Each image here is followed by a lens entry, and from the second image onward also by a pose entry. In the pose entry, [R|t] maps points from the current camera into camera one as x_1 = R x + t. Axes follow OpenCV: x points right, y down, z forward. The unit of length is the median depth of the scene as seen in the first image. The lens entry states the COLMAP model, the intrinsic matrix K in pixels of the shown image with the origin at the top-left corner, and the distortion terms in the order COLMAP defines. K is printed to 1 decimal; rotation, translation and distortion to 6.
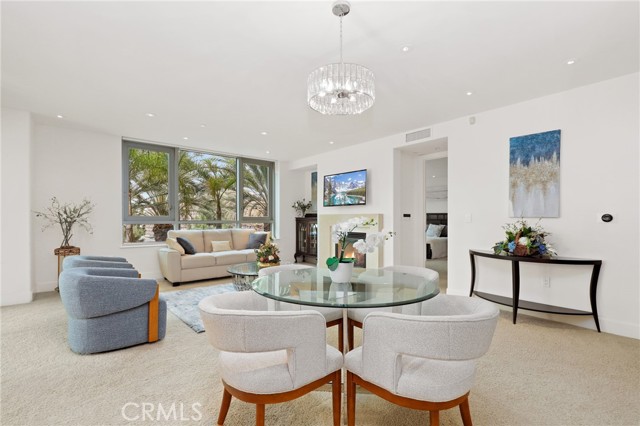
lens RADIAL K [[288.7, 0, 327.4], [0, 288.7, 220.3], [0, 0, 1]] dist [0.001451, 0.000234]
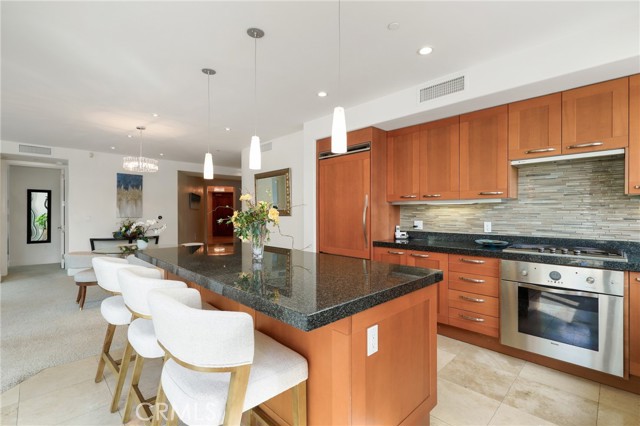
lens RADIAL K [[295.5, 0, 320.0], [0, 295.5, 213.0], [0, 0, 1]] dist [-0.004216, -0.000411]
pose [[-0.052491, 0.003535, 0.998615, -1.054576], [0.005463, 0.999980, -0.003253, -0.020376], [-0.998606, 0.005285, -0.052509, -0.132993]]
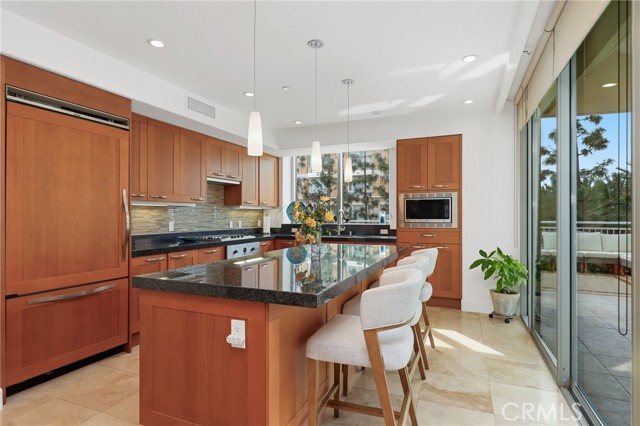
lens RADIAL K [[344.6, 0, 320.0], [0, 344.6, 213.0], [0, 0, 1]] dist [0.015780, -0.000207]
pose [[-0.898412, -0.002671, -0.439145, -0.293899], [-0.002826, 0.999996, -0.000300, -0.025745], [0.439144, 0.000971, -0.898416, 0.501262]]
